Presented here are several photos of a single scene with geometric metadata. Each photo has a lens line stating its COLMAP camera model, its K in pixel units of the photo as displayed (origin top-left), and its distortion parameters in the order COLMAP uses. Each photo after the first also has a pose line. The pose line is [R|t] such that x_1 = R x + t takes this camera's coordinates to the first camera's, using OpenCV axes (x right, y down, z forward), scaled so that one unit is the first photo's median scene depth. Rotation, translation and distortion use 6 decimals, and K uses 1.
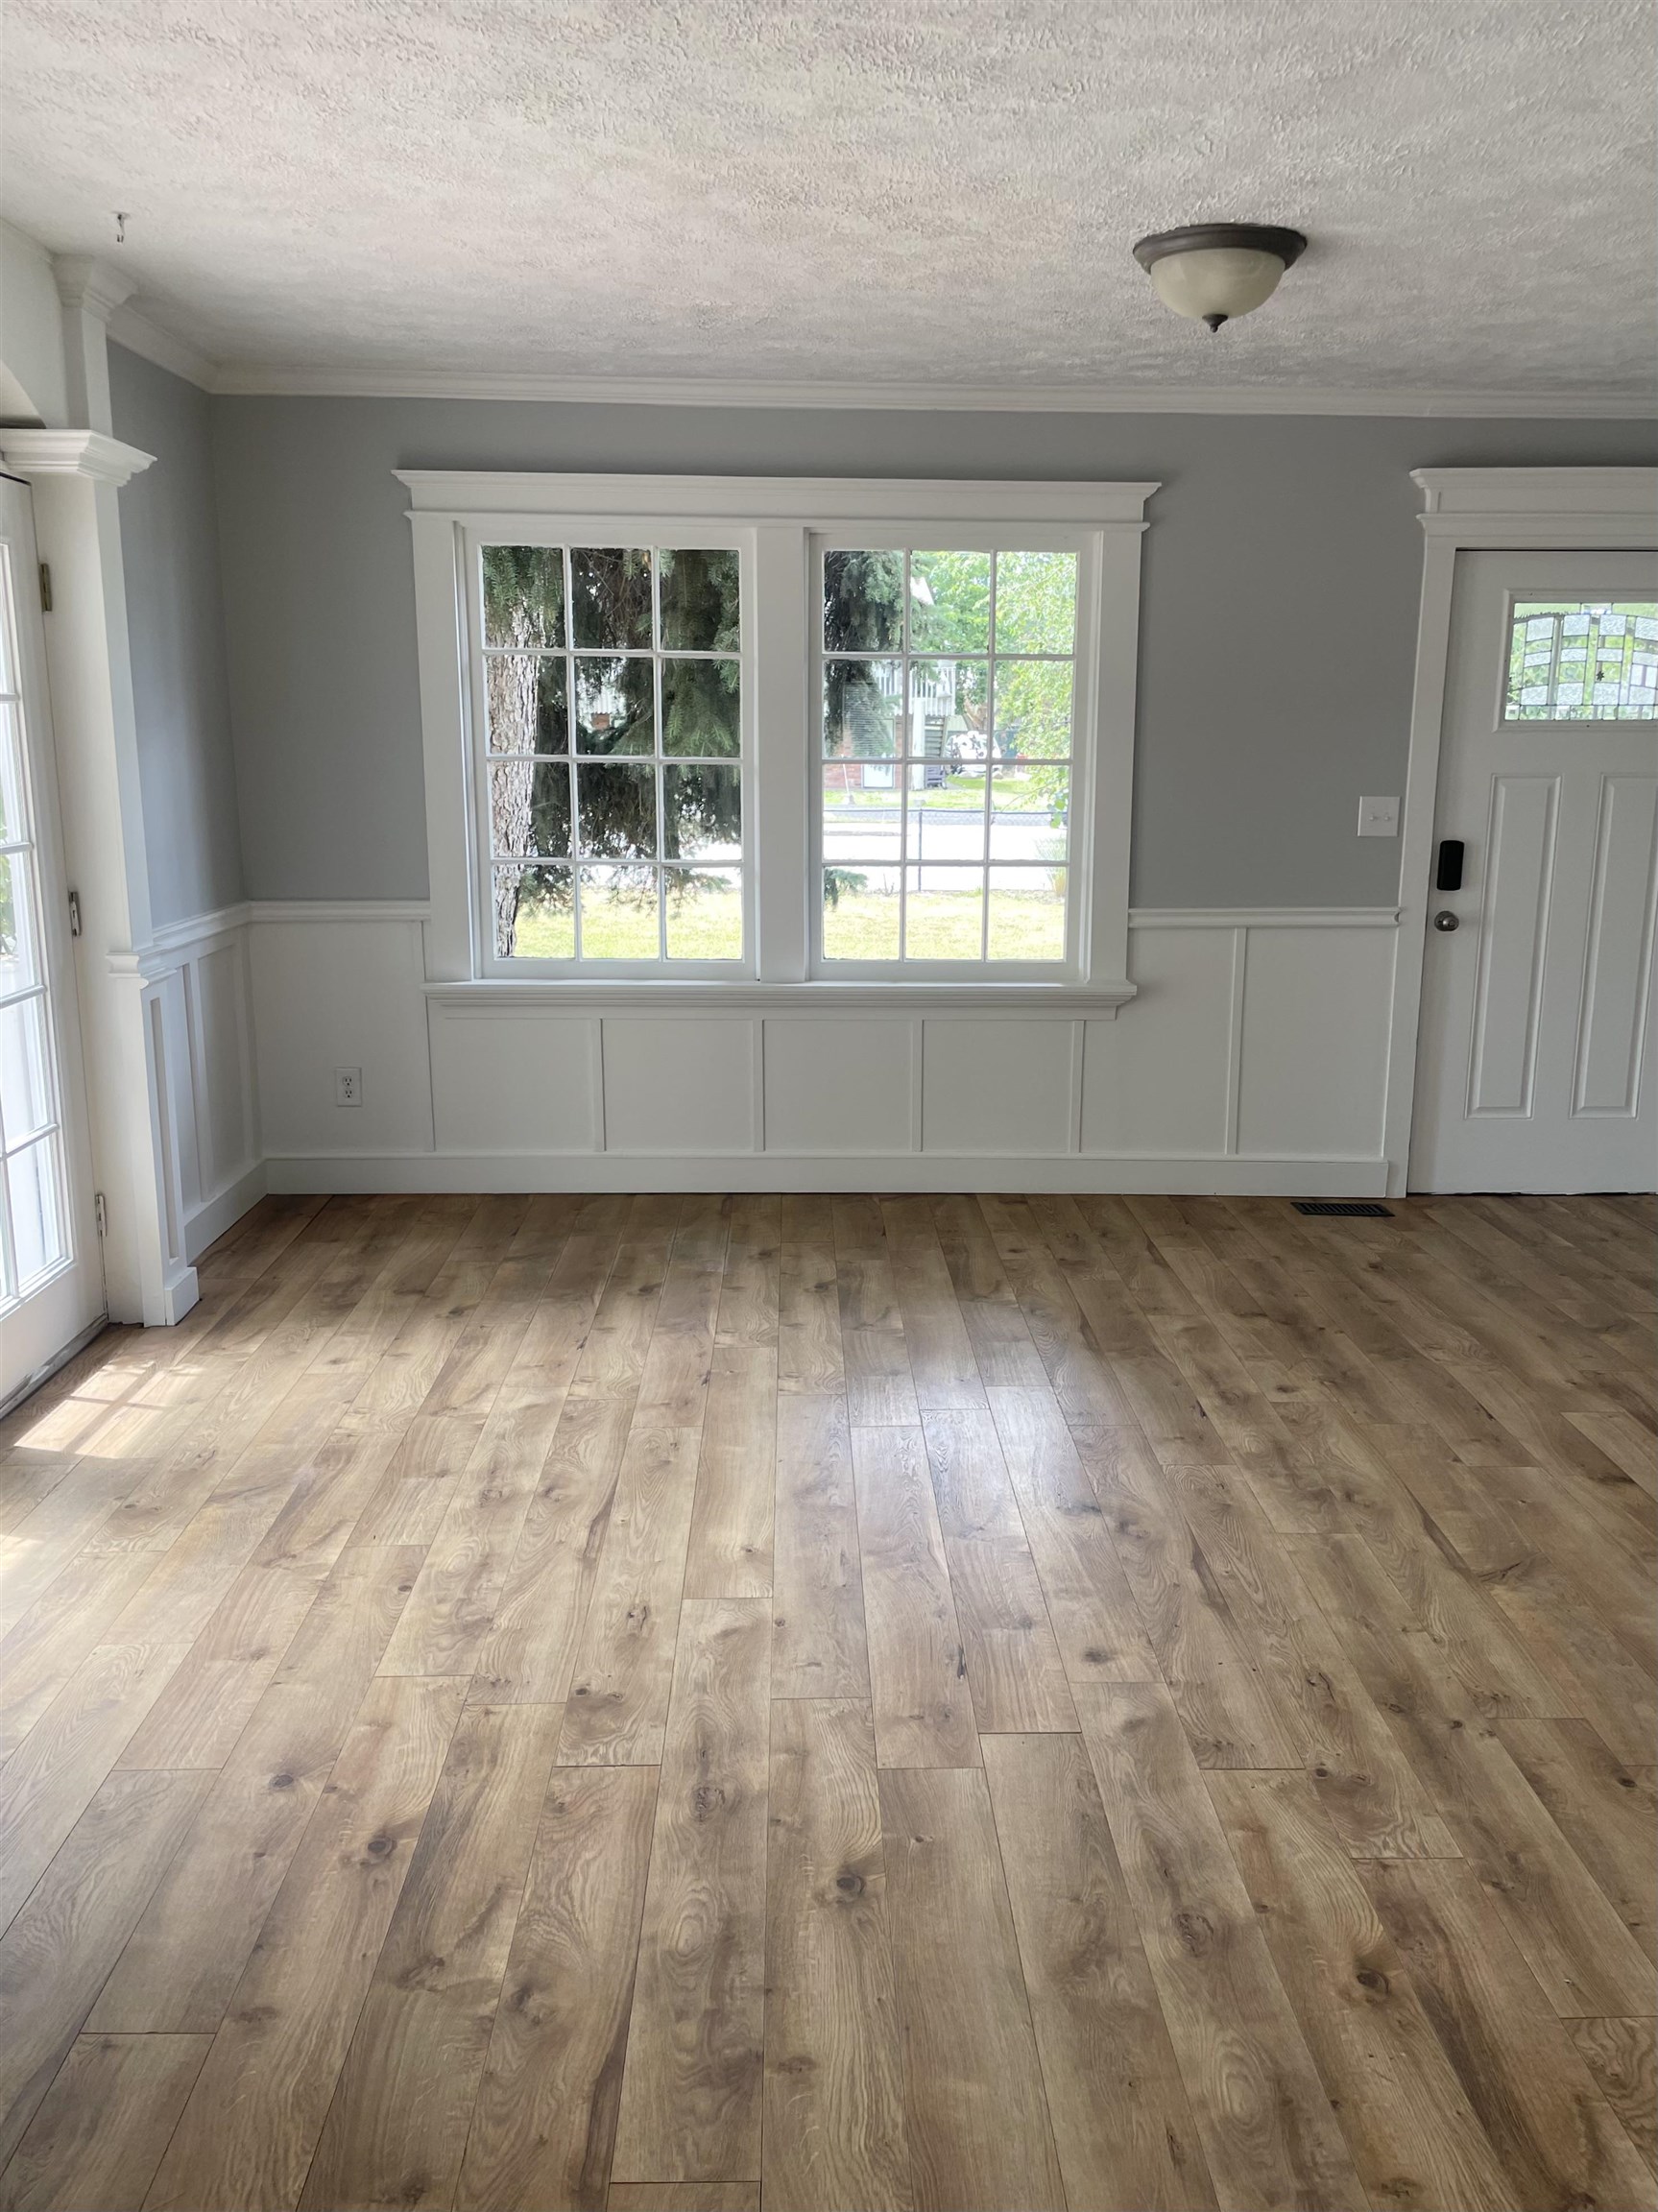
lens RADIAL K [[1702.3, 0, 870.0], [0, 1702.3, 1103.9], [0, 0, 1]] dist [0.070055, -0.082763]
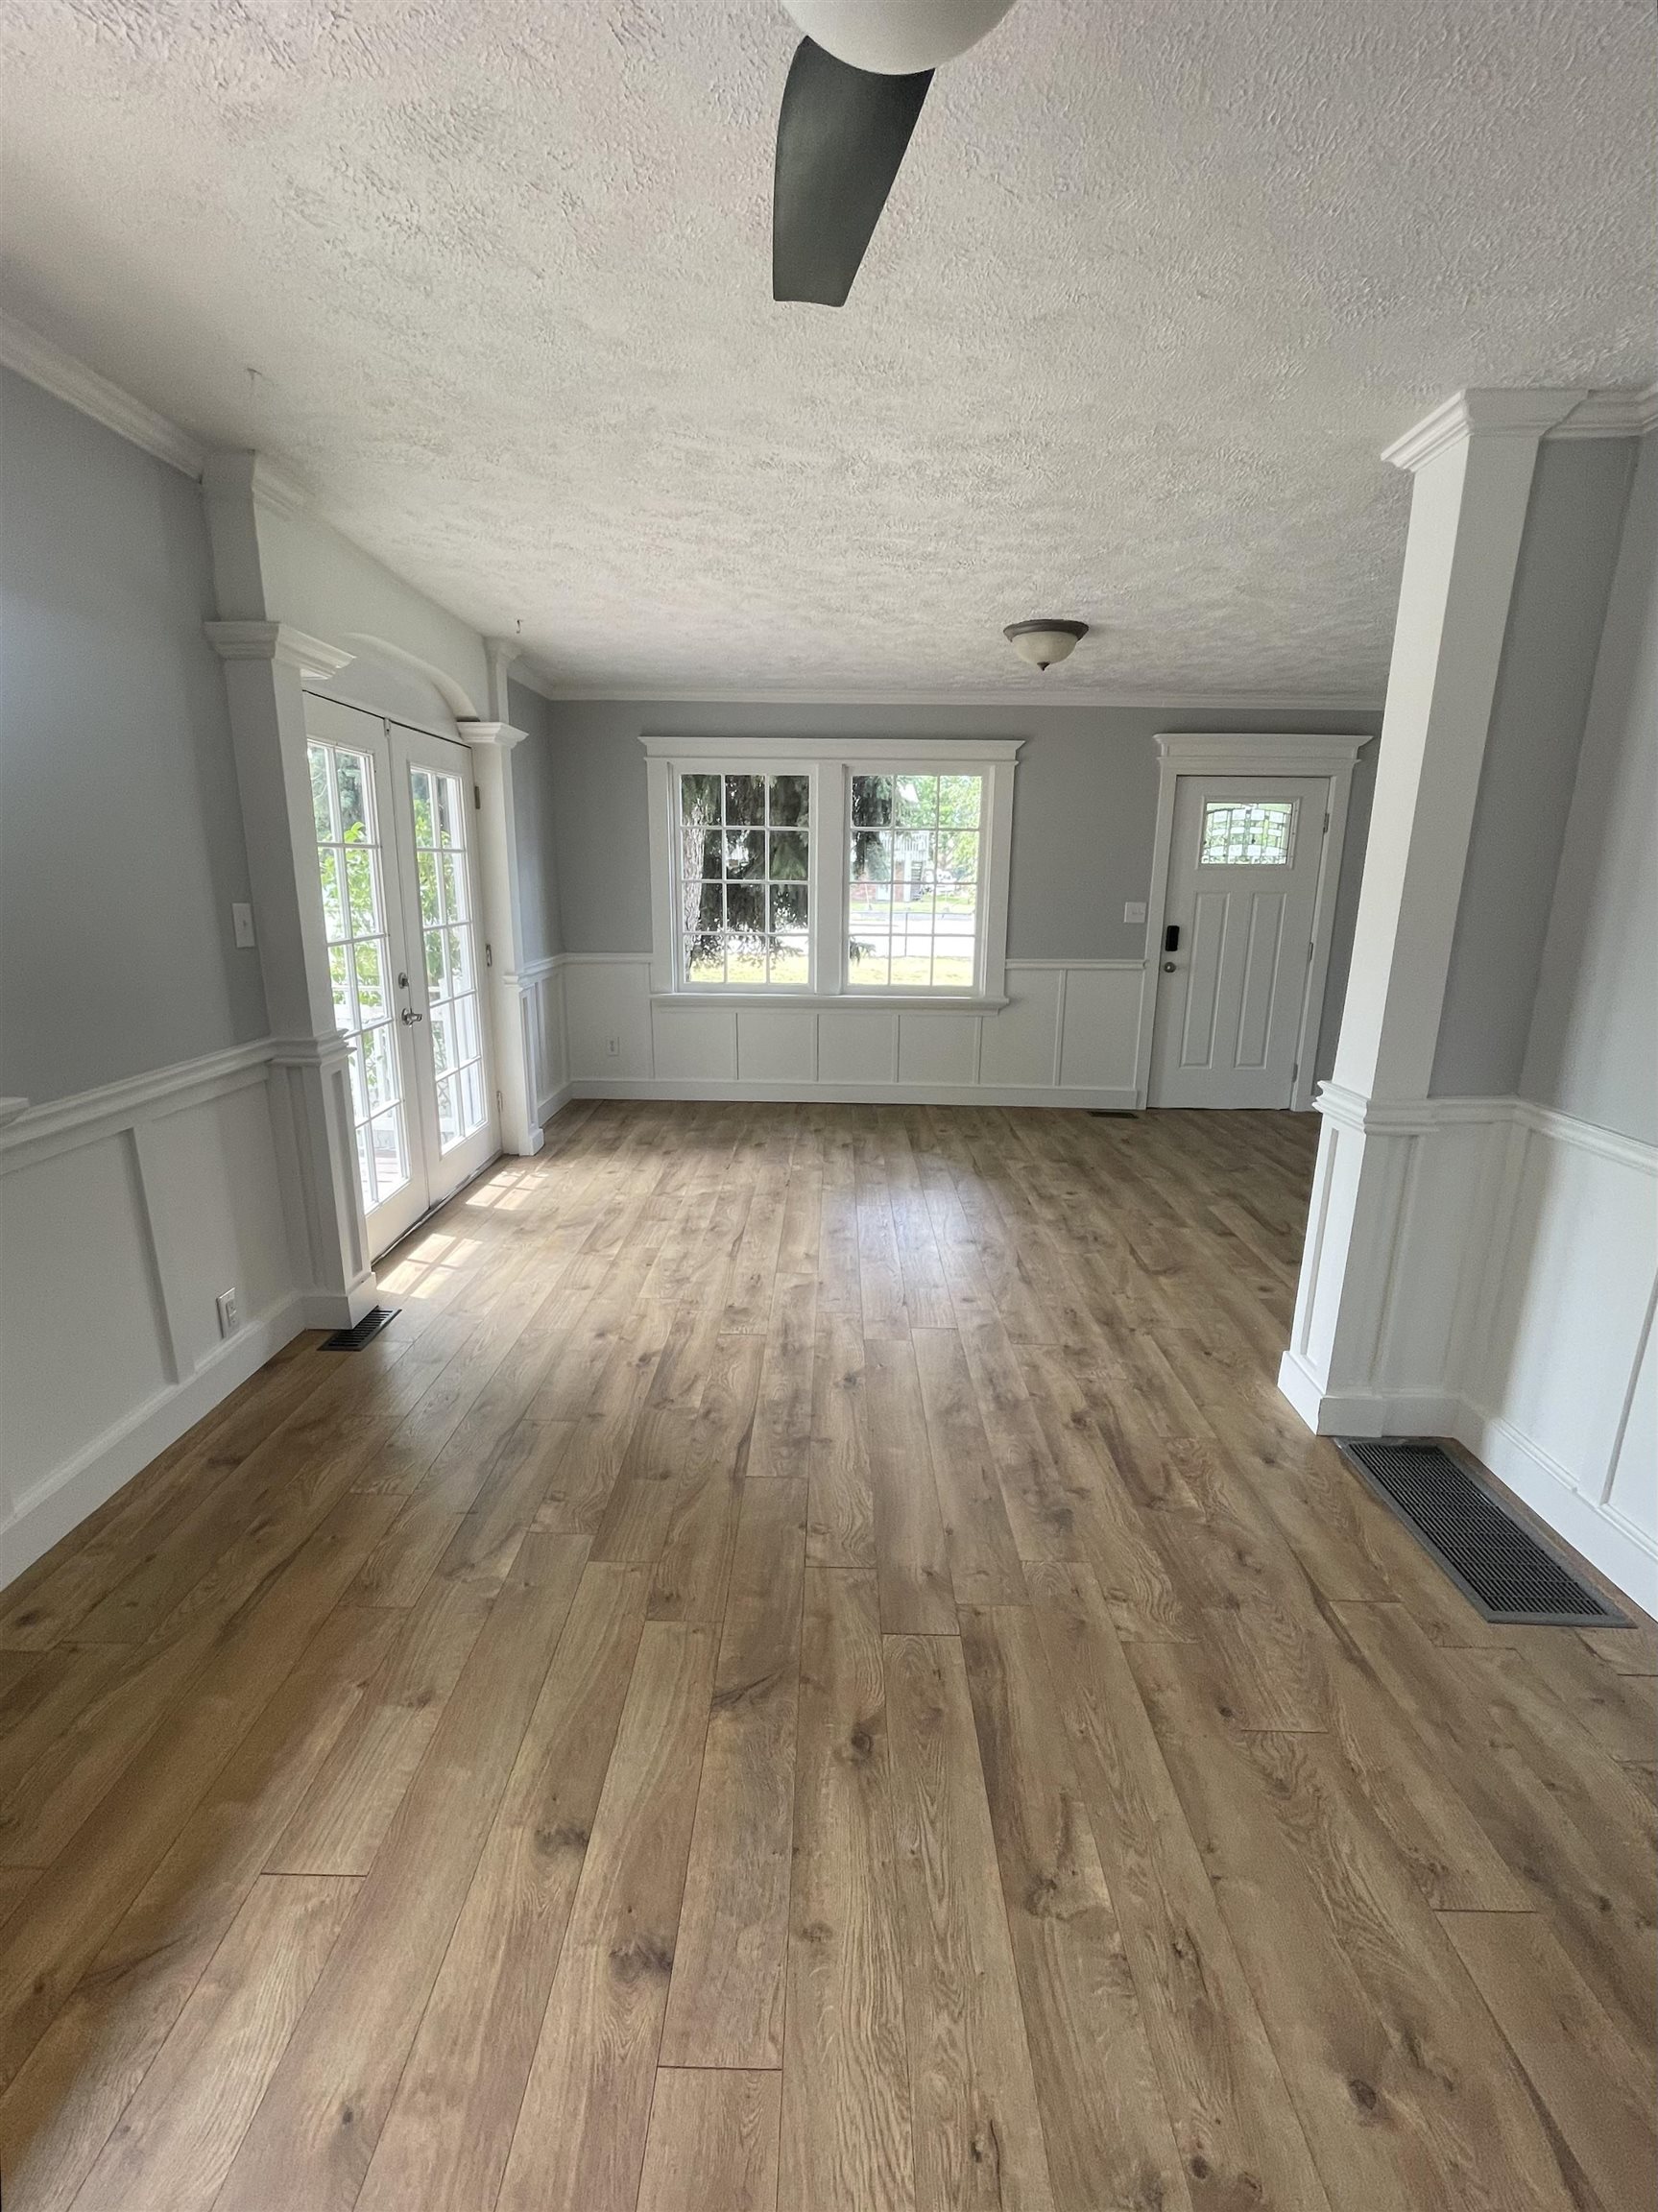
lens RADIAL K [[941.6, 0, 829.0], [0, 941.6, 1108.1], [0, 0, 1]] dist [0.000484, -0.000165]
pose [[0.998549, 0.015627, -0.051537, 0.013078], [-0.013912, 0.999343, 0.033469, 0.037312], [0.052026, -0.032703, 0.998110, -0.151273]]
